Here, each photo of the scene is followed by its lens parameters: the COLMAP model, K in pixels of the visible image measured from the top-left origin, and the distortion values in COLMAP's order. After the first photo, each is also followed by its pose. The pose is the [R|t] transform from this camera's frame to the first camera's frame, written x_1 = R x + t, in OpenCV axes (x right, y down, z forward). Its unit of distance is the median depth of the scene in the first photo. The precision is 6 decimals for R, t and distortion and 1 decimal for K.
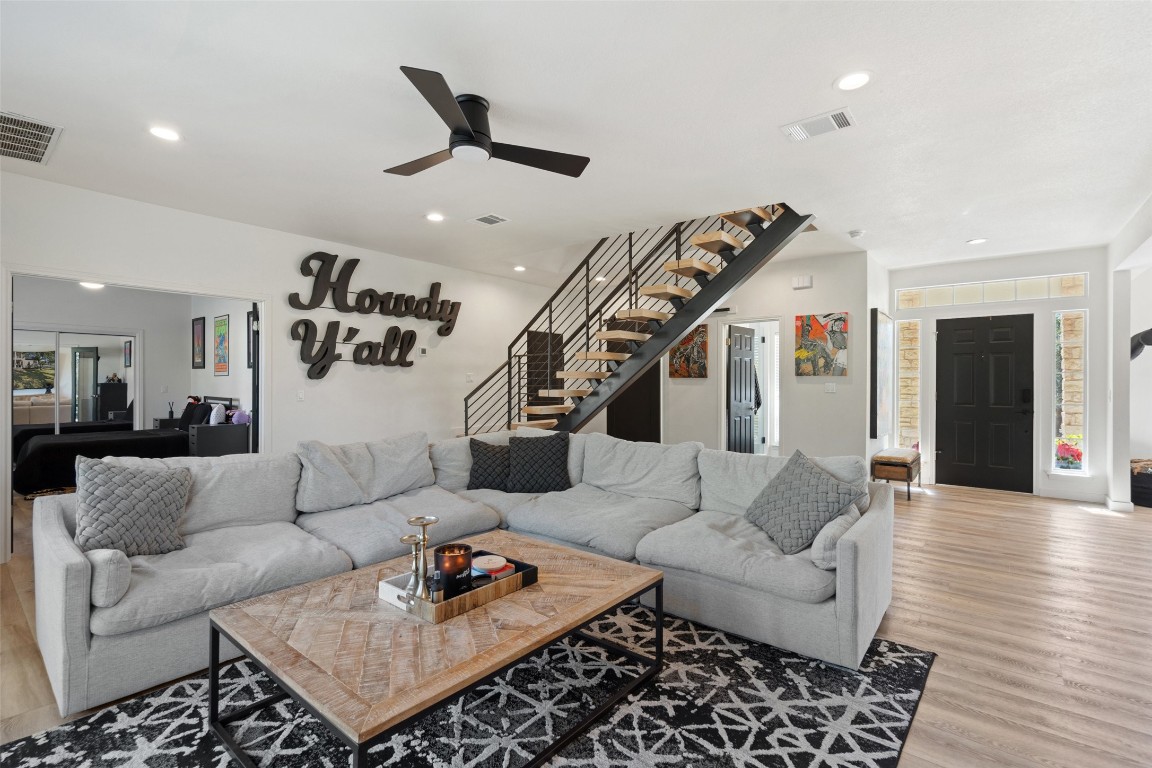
lens RADIAL K [[529.3, 0, 577.1], [0, 529.3, 389.4], [0, 0, 1]] dist [-0.001503, 0.000248]
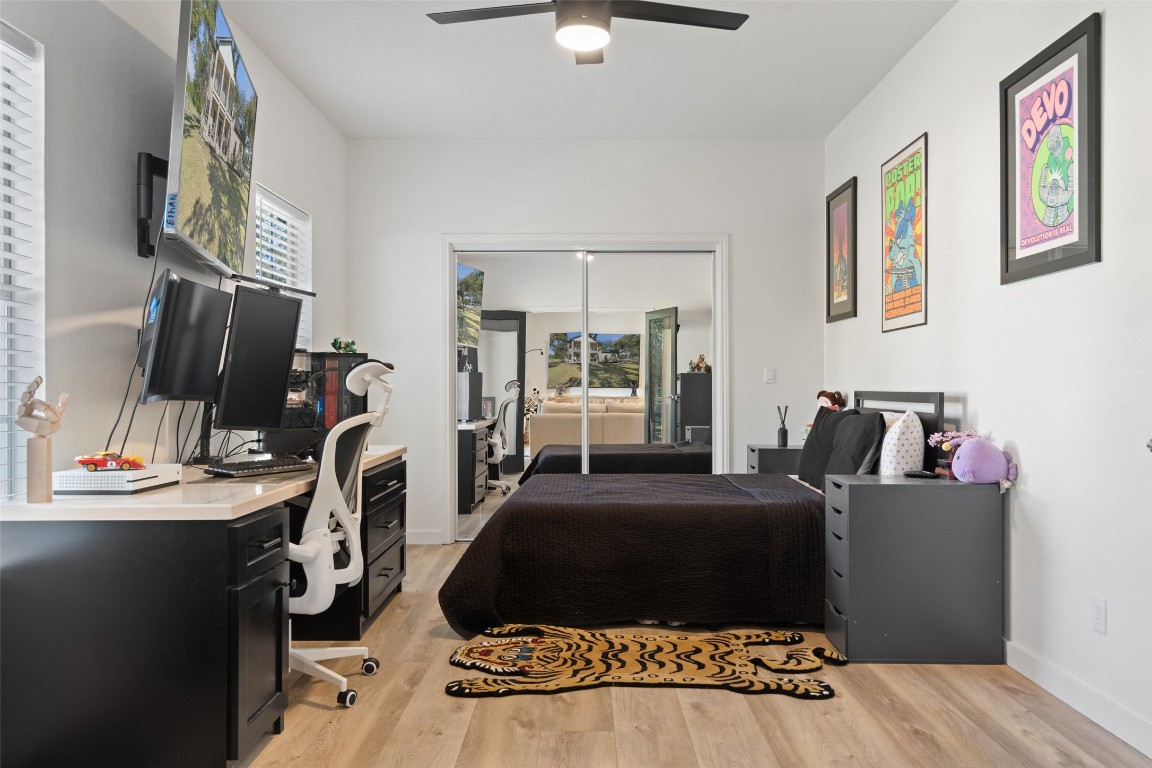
lens RADIAL K [[900.5, 0, 576.9], [0, 900.5, 386.5], [0, 0, 1]] dist [-0.001144, 0.000188]
pose [[0.631806, -0.009960, -0.775062, -0.354112], [0.001962, 0.999935, -0.011250, 0.016572], [0.775124, 0.005587, 0.631785, 0.469498]]
